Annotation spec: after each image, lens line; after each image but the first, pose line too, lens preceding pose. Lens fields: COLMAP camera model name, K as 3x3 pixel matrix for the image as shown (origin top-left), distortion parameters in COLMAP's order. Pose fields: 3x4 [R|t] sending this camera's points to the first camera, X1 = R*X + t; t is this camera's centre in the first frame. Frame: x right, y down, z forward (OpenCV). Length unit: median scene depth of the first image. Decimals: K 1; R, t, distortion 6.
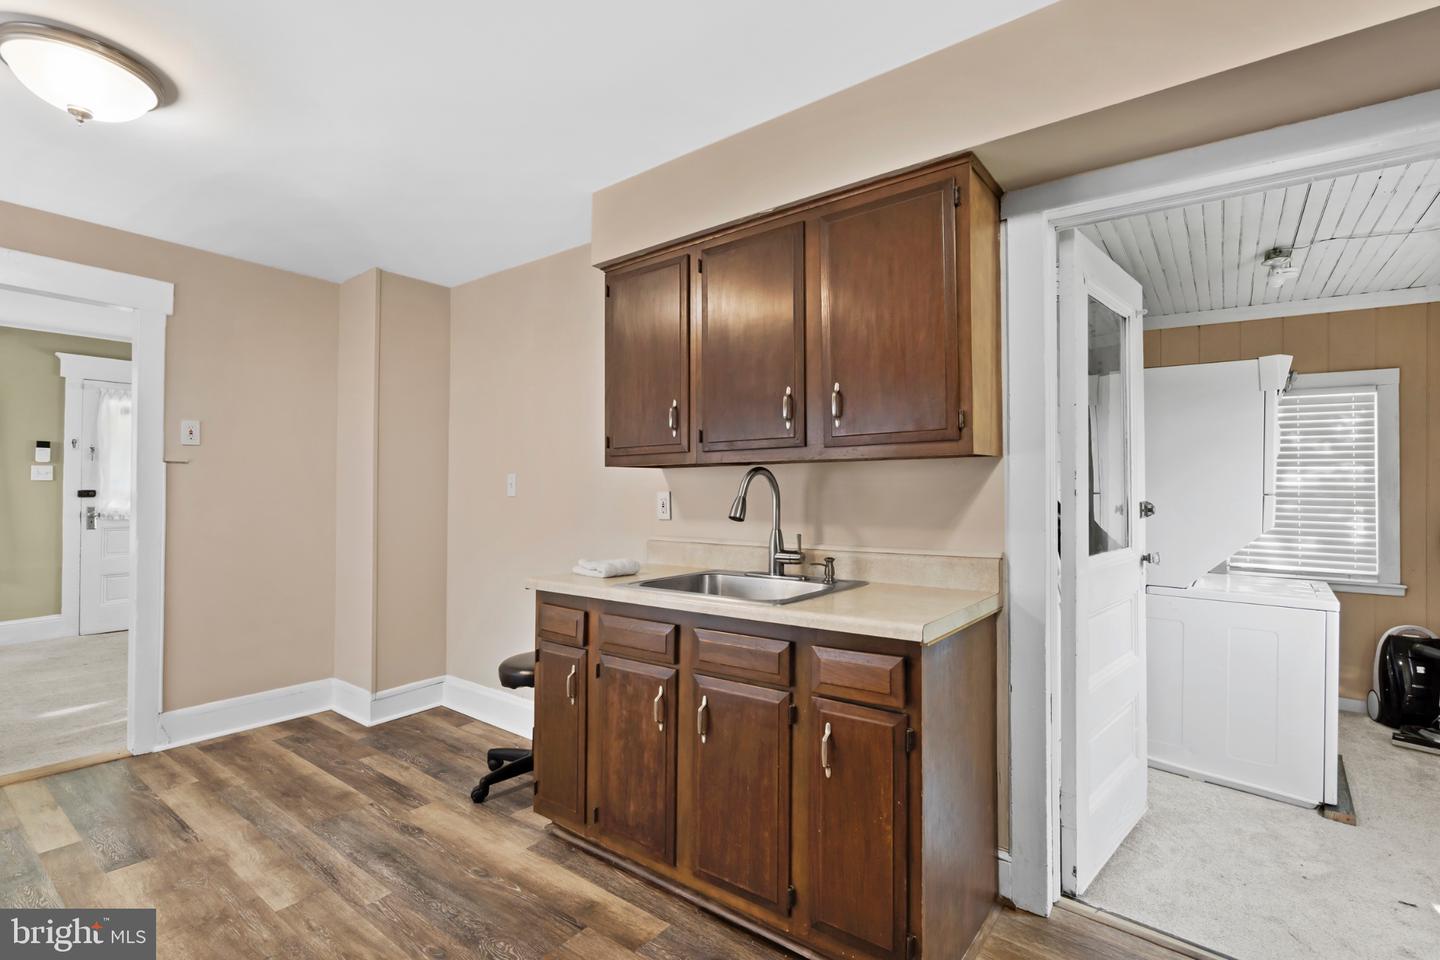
lens RADIAL K [[672.5, 0, 708.0], [0, 672.5, 483.8], [0, 0, 1]] dist [-0.001519, 0.001961]
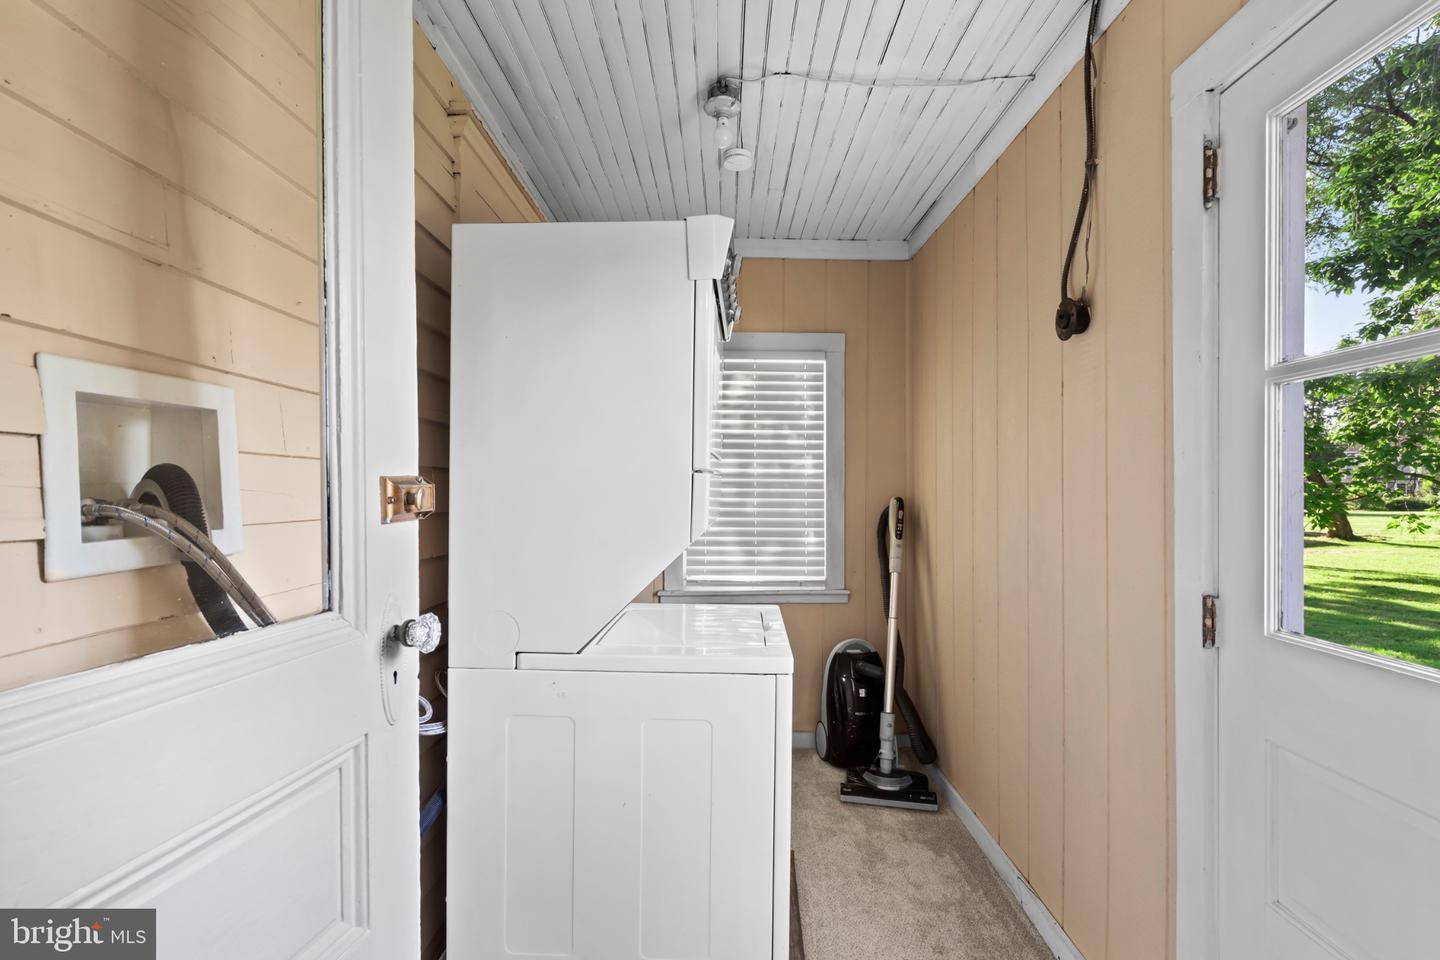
lens RADIAL K [[672.5, 0, 723.2], [0, 672.5, 492.0], [0, 0, 1]] dist [-0.001519, 0.001961]
pose [[0.793650, 0.000146, 0.608375, 0.406875], [-0.003298, 0.999986, 0.004064, 0.023768], [-0.608366, -0.005232, 0.793639, 0.436829]]
